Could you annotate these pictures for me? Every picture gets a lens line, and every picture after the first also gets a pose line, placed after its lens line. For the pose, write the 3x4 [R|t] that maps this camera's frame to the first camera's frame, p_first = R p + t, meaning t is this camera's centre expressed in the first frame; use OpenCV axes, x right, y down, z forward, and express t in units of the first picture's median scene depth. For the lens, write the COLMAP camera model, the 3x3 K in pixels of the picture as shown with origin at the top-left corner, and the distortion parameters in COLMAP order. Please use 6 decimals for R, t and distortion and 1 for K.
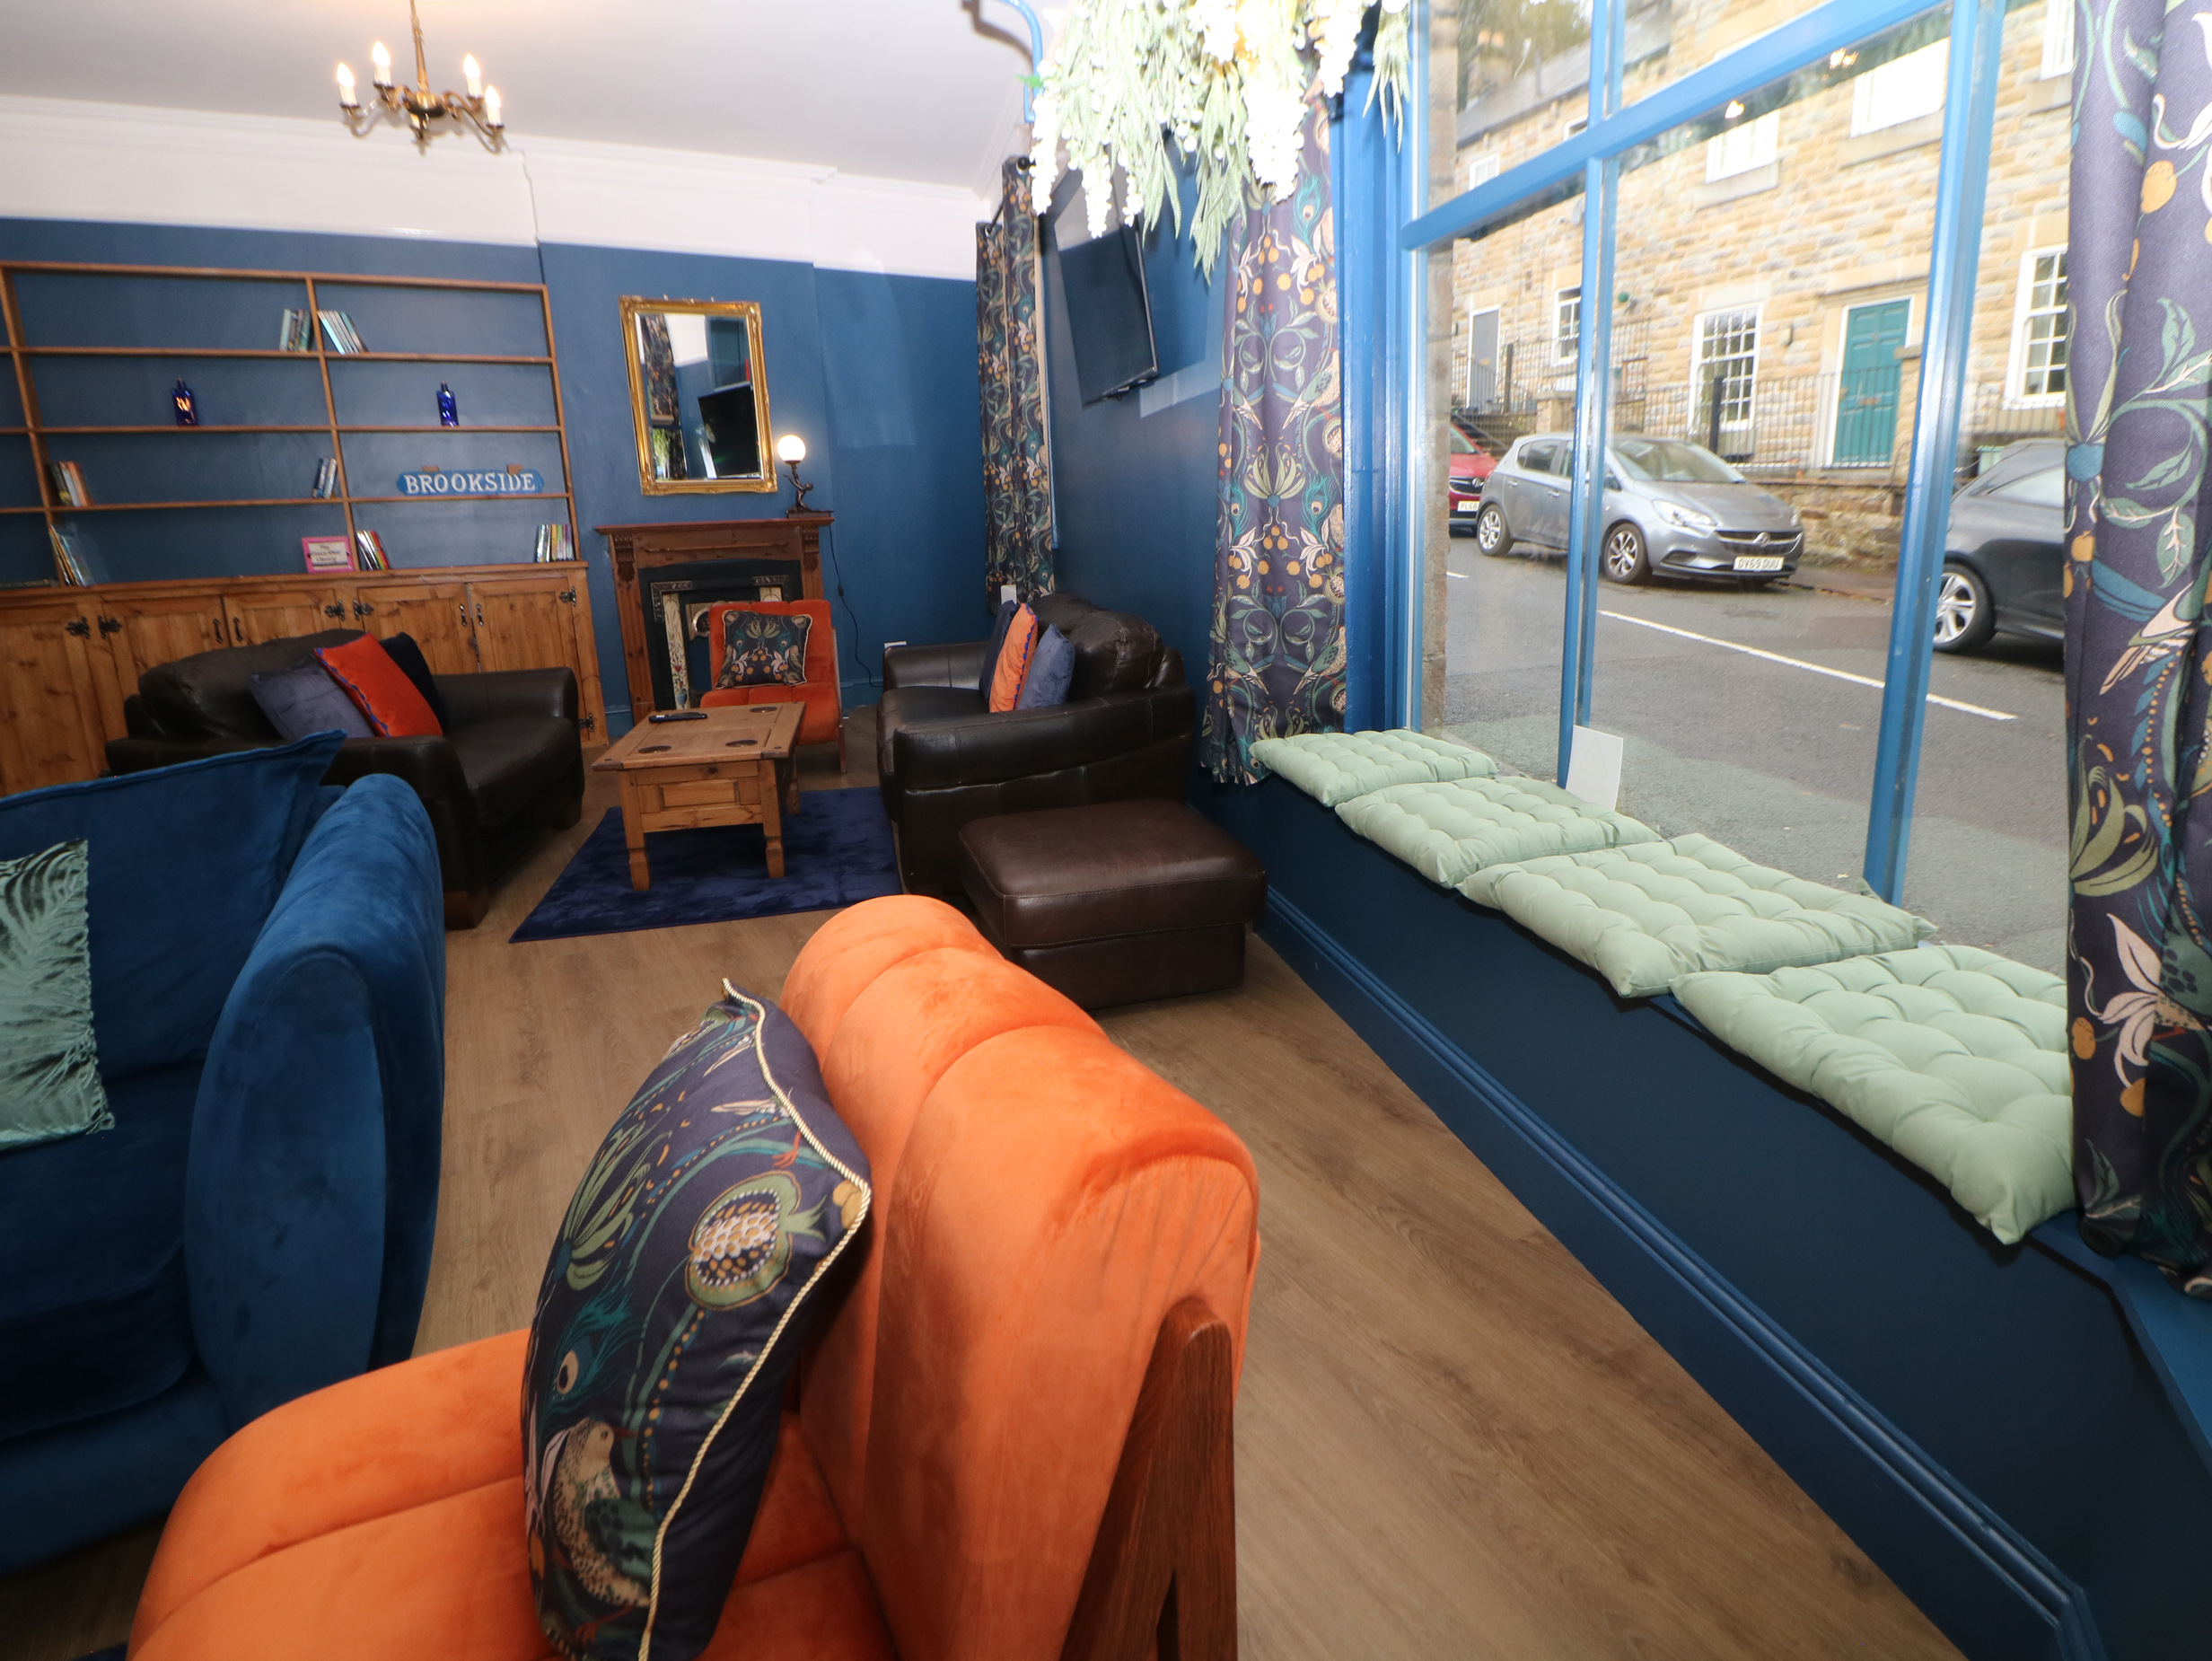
lens RADIAL K [[1142.9, 0, 1112.2], [0, 1142.9, 768.8], [0, 0, 1]] dist [0.006895, -0.017541]
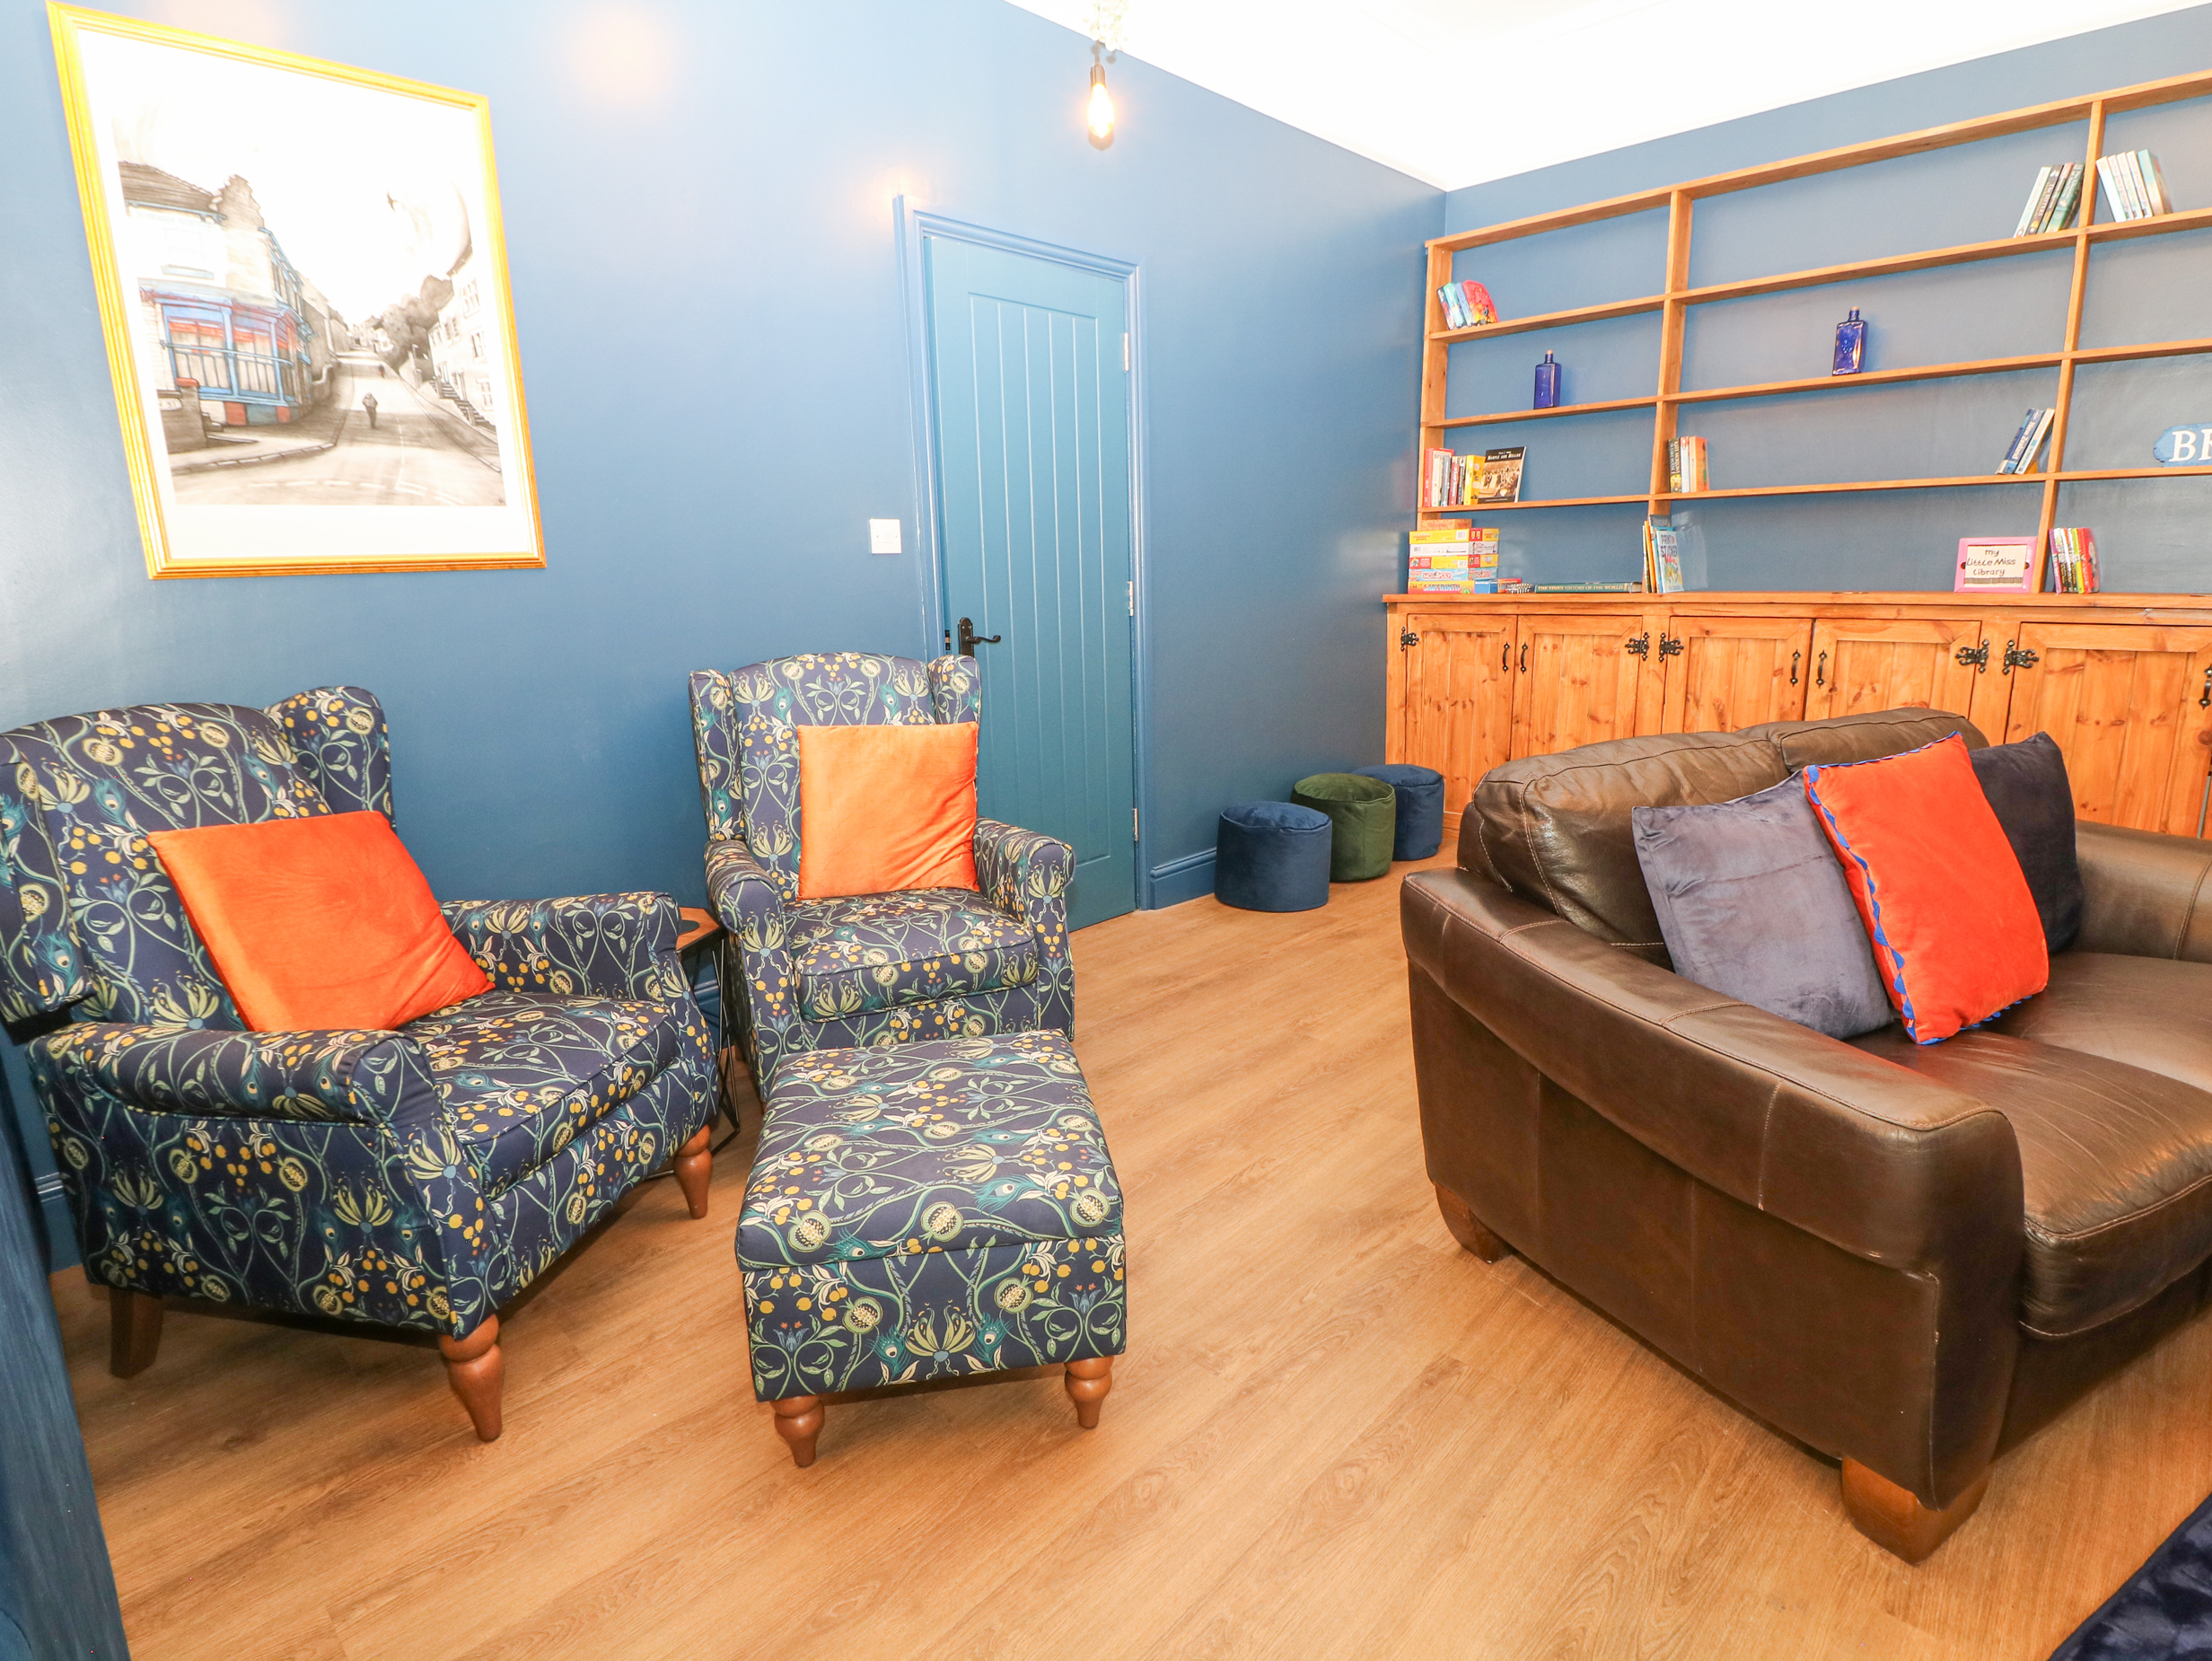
lens RADIAL K [[1153.8, 0, 1093.6], [0, 1153.8, 817.2], [0, 0, 1]] dist [0.005031, -0.017556]
pose [[0.277277, 0.231360, -0.932518, -0.212504], [-0.197158, 0.963621, 0.180453, -0.073560], [0.940344, 0.133818, 0.312804, 0.372422]]
